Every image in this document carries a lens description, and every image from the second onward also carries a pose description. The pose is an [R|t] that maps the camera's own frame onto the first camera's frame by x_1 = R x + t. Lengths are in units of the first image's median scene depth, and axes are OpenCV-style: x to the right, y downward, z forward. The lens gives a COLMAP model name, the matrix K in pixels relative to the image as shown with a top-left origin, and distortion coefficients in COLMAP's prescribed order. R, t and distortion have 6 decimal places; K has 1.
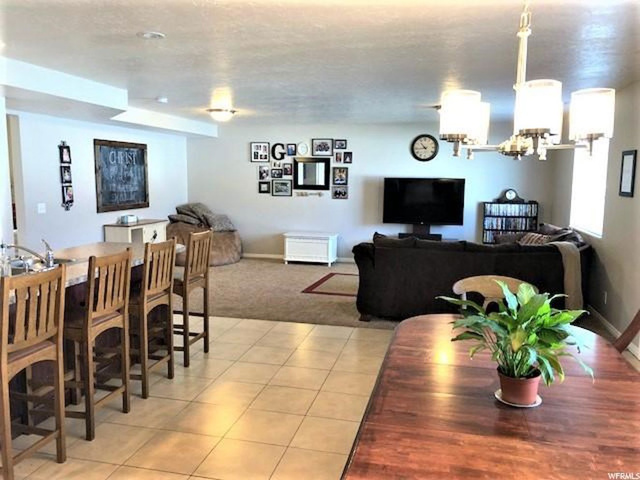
lens RADIAL K [[522.8, 0, 316.4], [0, 522.8, 239.9], [0, 0, 1]] dist [0.108752, -0.182775]
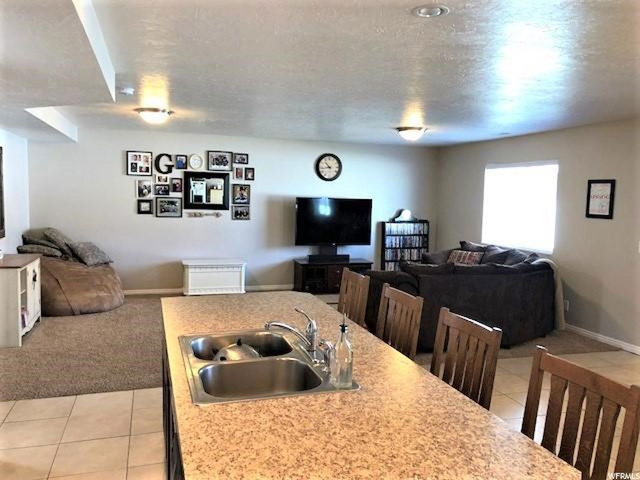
lens RADIAL K [[522.8, 0, 316.4], [0, 522.8, 239.9], [0, 0, 1]] dist [0.108752, -0.182775]
pose [[0.854810, -0.034404, 0.517799, -0.309256], [0.047799, 0.998778, -0.012547, -0.027260], [-0.516735, 0.035476, 0.855410, 0.175630]]
